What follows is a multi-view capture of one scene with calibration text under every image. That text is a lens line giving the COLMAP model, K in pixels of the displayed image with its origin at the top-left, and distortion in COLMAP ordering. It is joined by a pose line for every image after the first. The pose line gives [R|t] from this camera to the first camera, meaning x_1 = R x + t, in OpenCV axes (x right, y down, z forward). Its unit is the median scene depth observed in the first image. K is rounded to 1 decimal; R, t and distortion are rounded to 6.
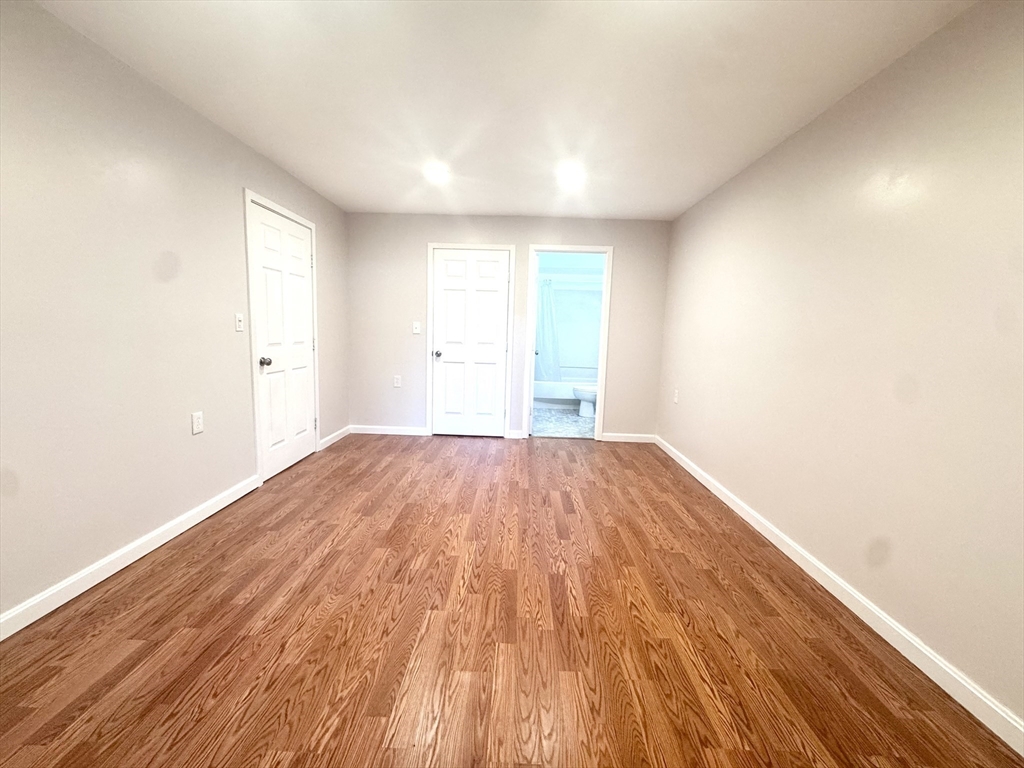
lens RADIAL K [[415.8, 0, 519.0], [0, 415.8, 375.5], [0, 0, 1]] dist [0.002657, -0.000619]
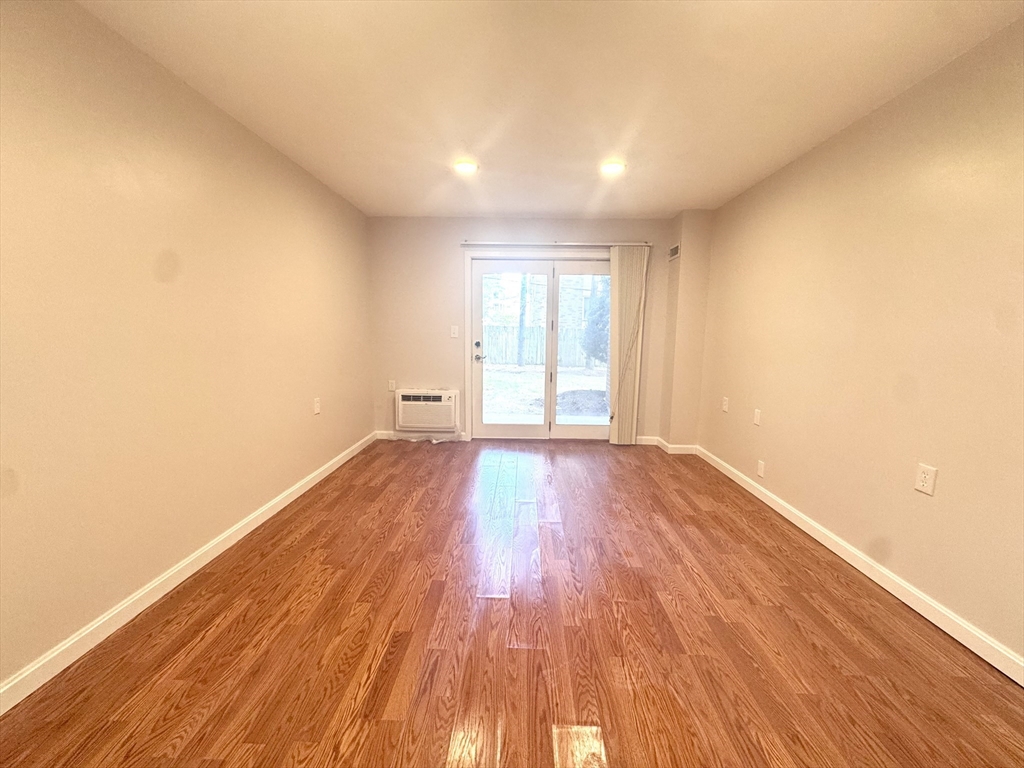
lens RADIAL K [[415.8, 0, 521.3], [0, 415.8, 408.6], [0, 0, 1]] dist [0.002657, -0.000619]
pose [[-0.998973, -0.044798, -0.006771, -0.037961], [-0.044827, 0.955590, 0.291269, -0.210423], [-0.006578, 0.291274, -0.956617, 1.856181]]
